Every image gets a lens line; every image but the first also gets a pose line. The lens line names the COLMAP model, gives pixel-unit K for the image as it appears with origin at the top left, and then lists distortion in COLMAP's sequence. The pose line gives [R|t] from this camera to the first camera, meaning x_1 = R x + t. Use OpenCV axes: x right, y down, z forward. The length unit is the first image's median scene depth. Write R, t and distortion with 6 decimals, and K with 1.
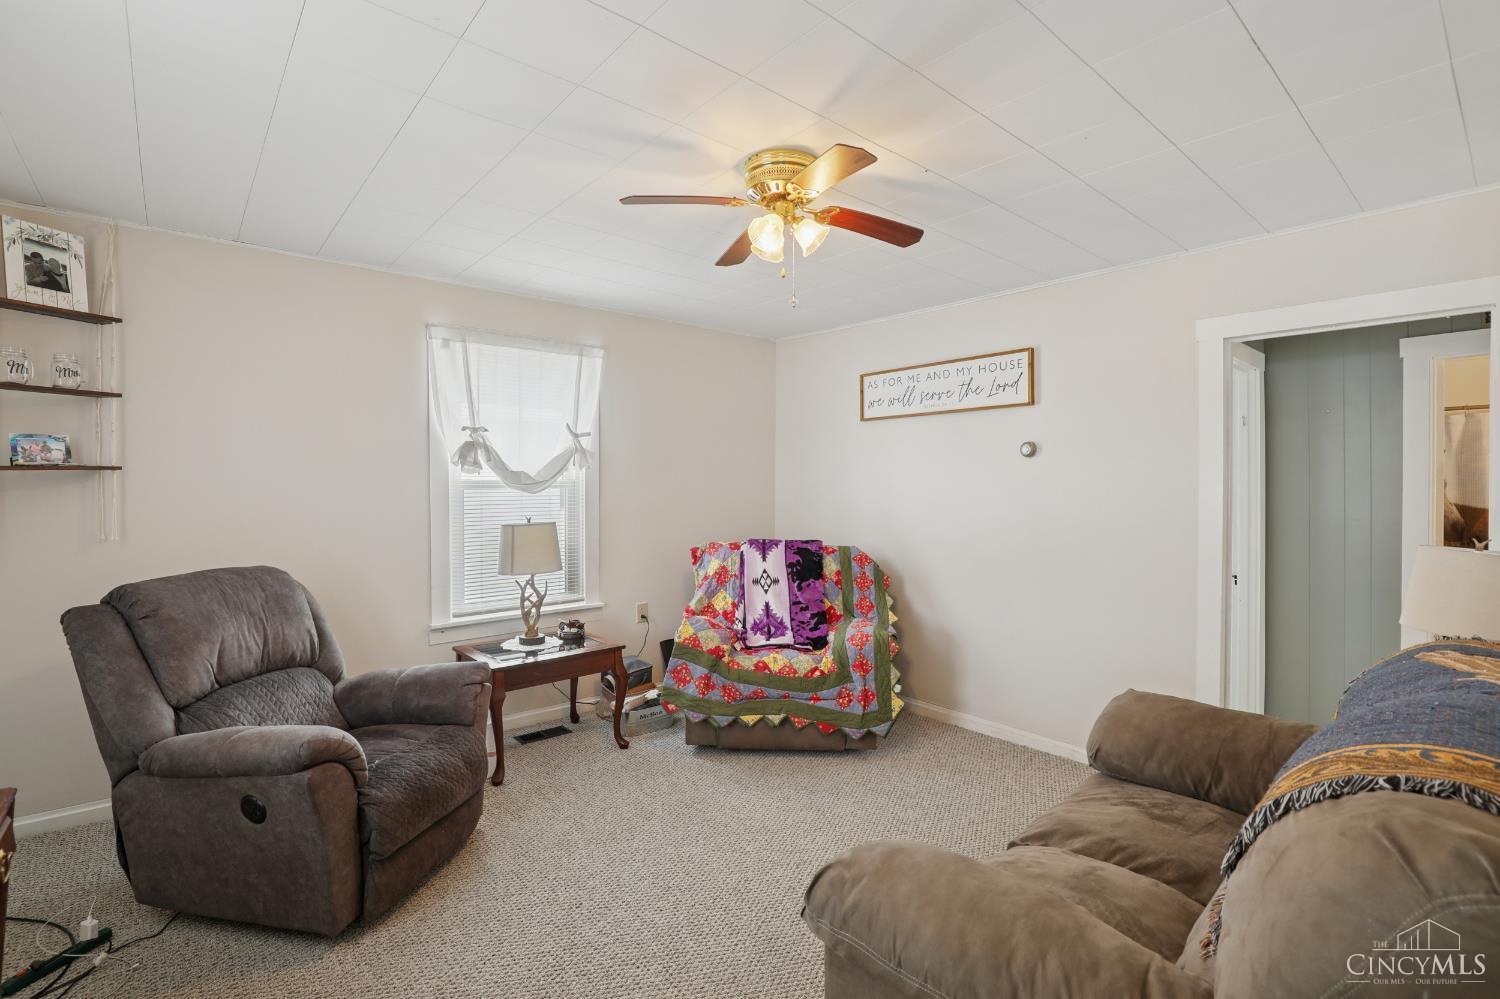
lens RADIAL K [[689.4, 0, 752.6], [0, 689.4, 496.3], [0, 0, 1]] dist [-0.033639, 0.003567]
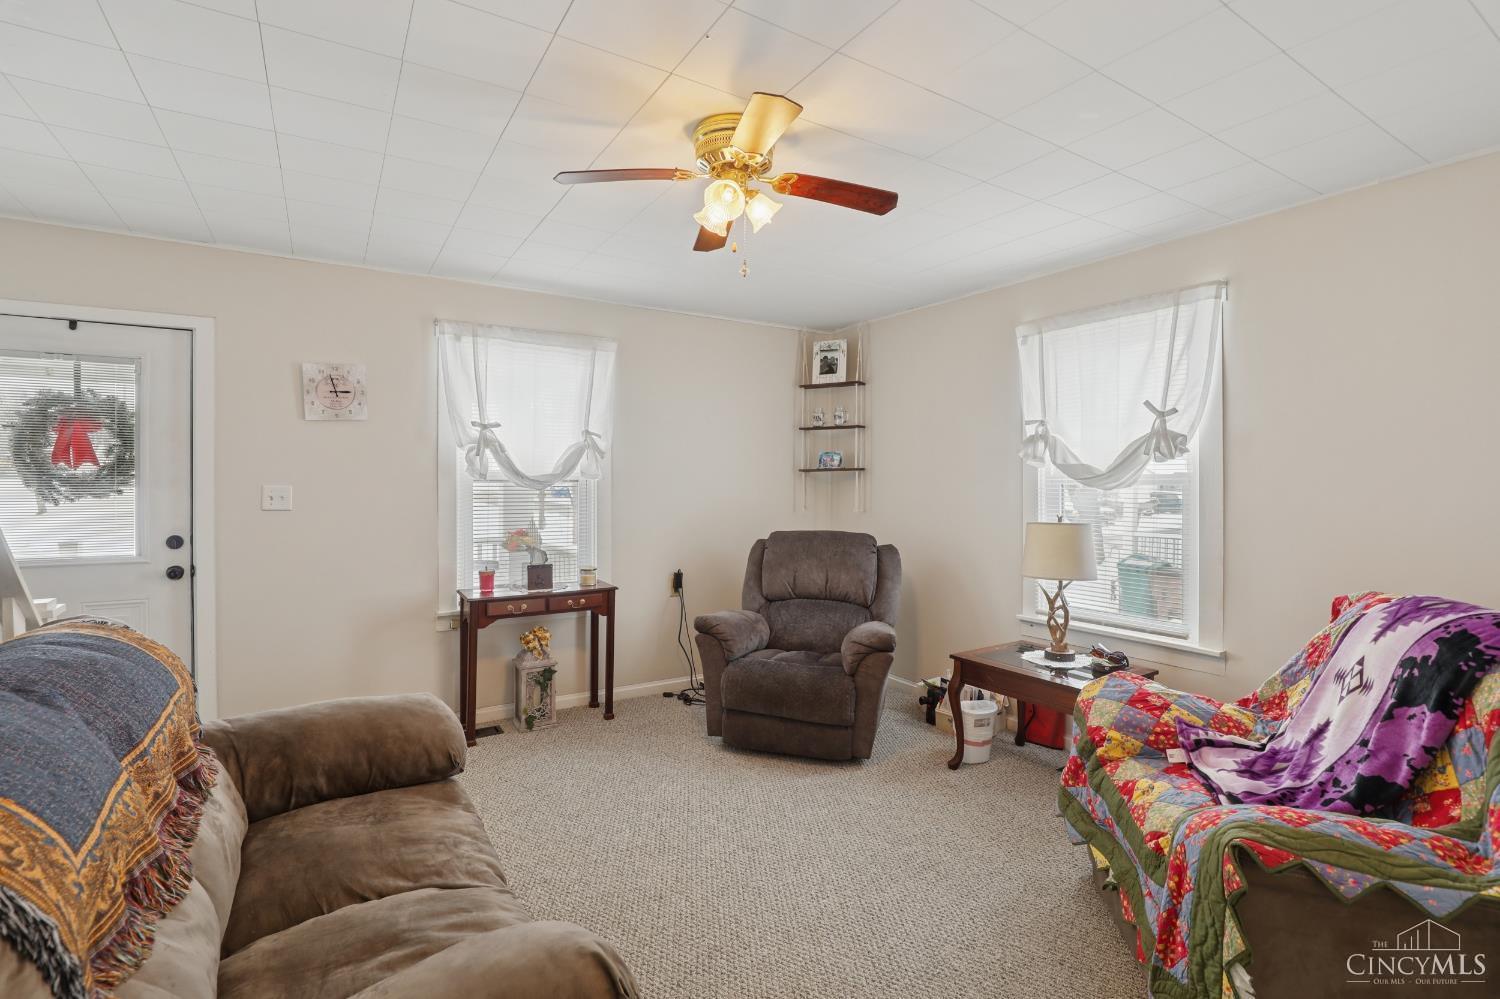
lens RADIAL K [[689.4, 0, 751.6], [0, 689.4, 490.9], [0, 0, 1]] dist [-0.033639, 0.003567]
pose [[-0.143904, 0.019413, -0.989401, 0.611290], [-0.013353, 0.999678, 0.021557, -0.015639], [0.989502, 0.016314, -0.143598, 0.734971]]
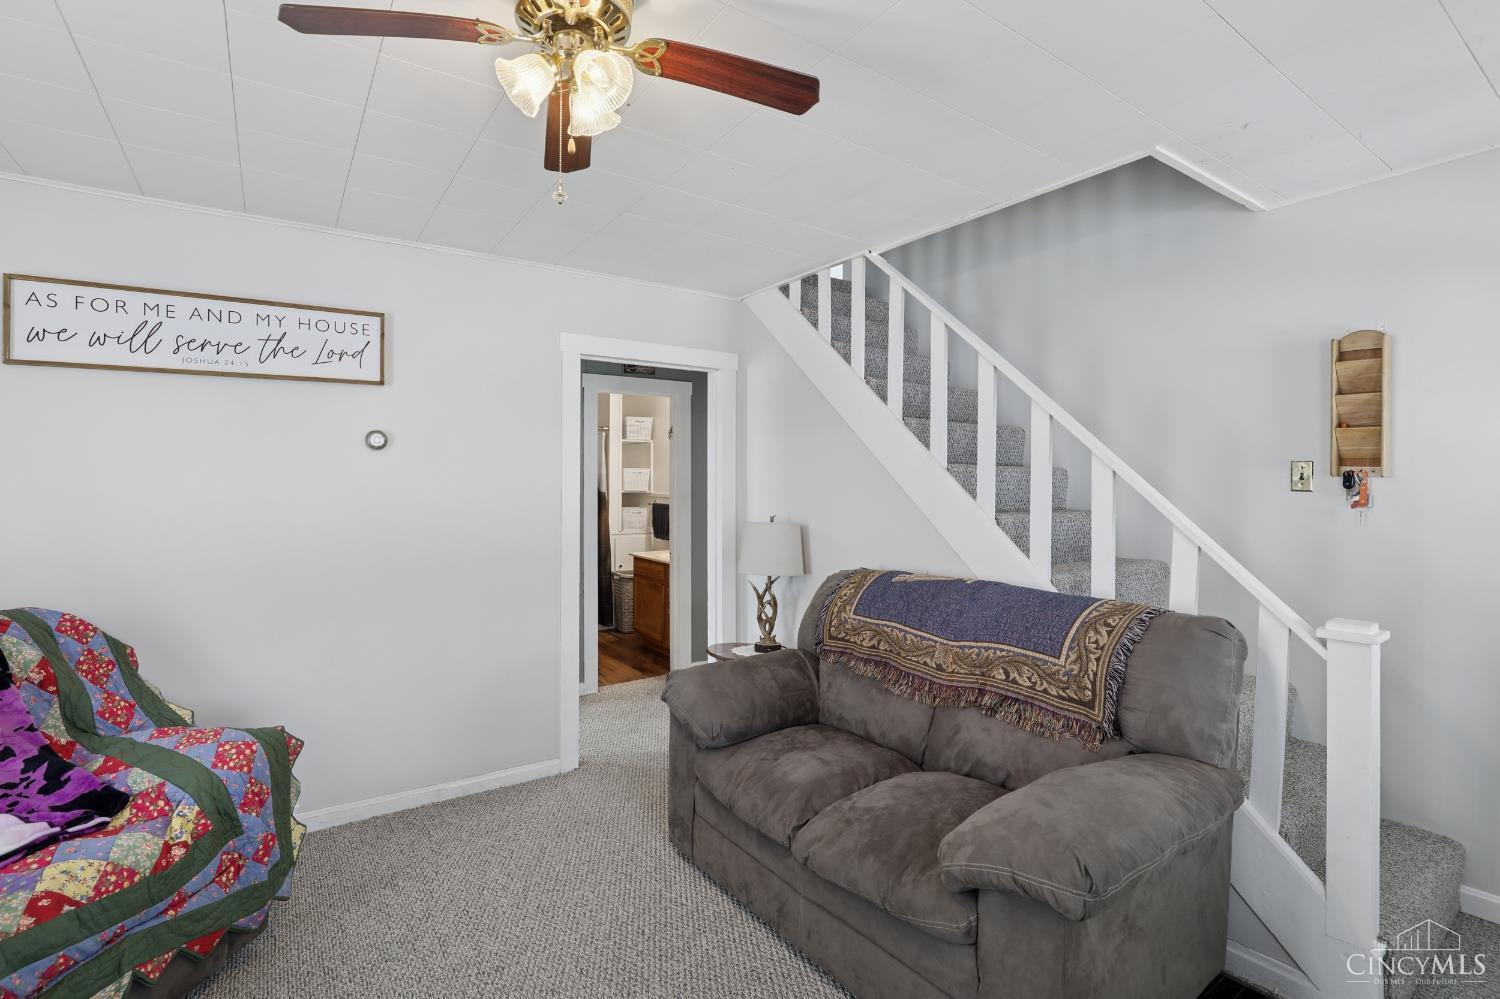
lens RADIAL K [[689.4, 0, 749.0], [0, 689.4, 485.1], [0, 0, 1]] dist [-0.033639, 0.003567]
pose [[0.104789, -0.006203, 0.994475, -0.342908], [0.021558, 0.999760, 0.003965, -0.010448], [-0.994261, 0.021023, 0.104898, 0.493243]]
